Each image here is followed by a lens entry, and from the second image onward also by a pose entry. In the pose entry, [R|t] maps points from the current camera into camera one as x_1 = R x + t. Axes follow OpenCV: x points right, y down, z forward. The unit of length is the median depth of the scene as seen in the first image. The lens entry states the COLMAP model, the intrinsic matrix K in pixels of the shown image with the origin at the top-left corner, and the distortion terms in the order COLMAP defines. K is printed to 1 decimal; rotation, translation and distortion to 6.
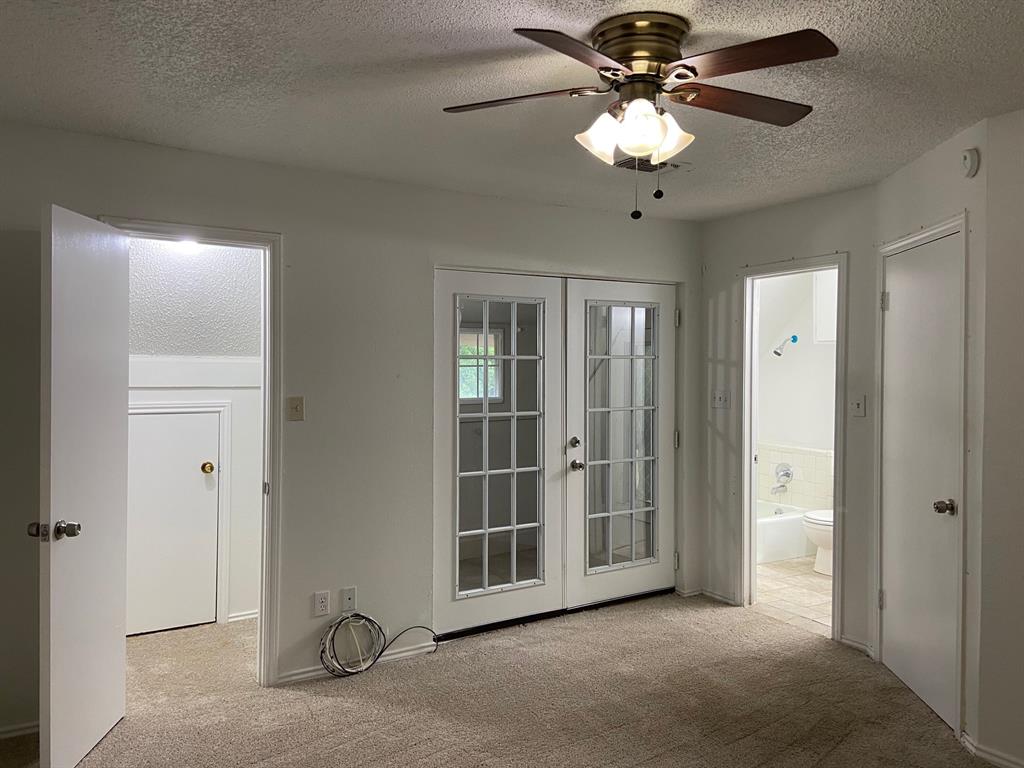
lens RADIAL K [[768.2, 0, 513.7], [0, 768.2, 387.2], [0, 0, 1]] dist [0.048282, 0.001040]
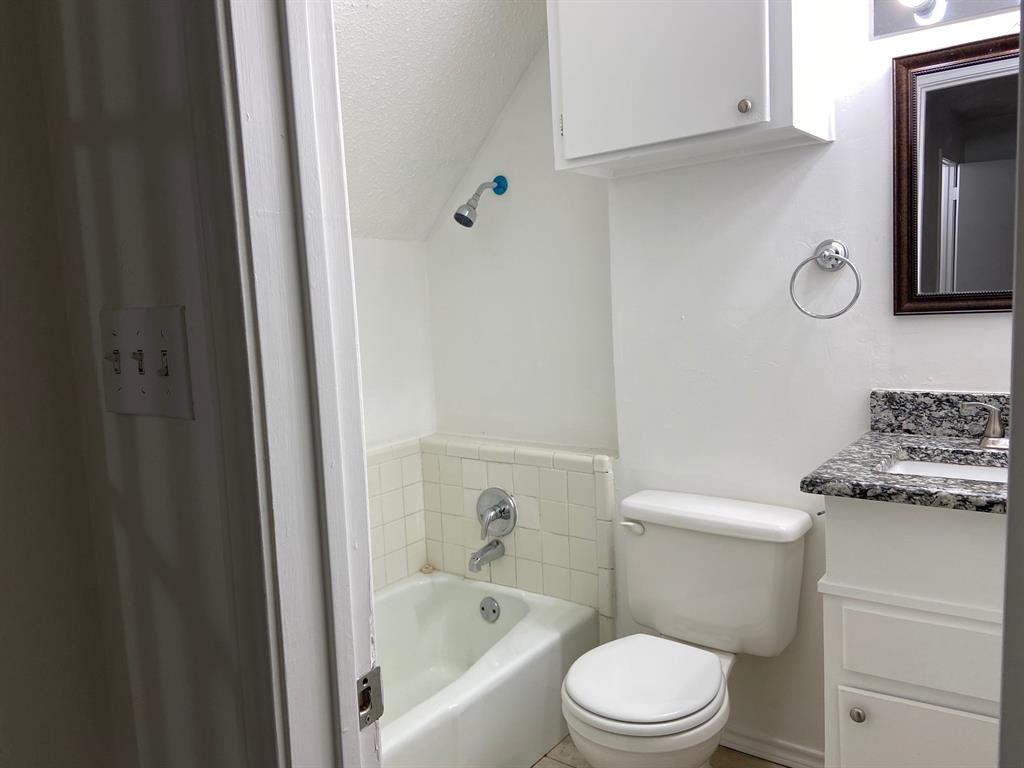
lens RADIAL K [[768.2, 0, 512.6], [0, 768.2, 384.6], [0, 0, 1]] dist [0.048282, 0.001040]
pose [[0.927318, -0.085227, 0.364441, 0.215386], [0.055726, 0.994315, 0.090733, 0.007682], [-0.370102, -0.063830, 0.926796, 0.625324]]
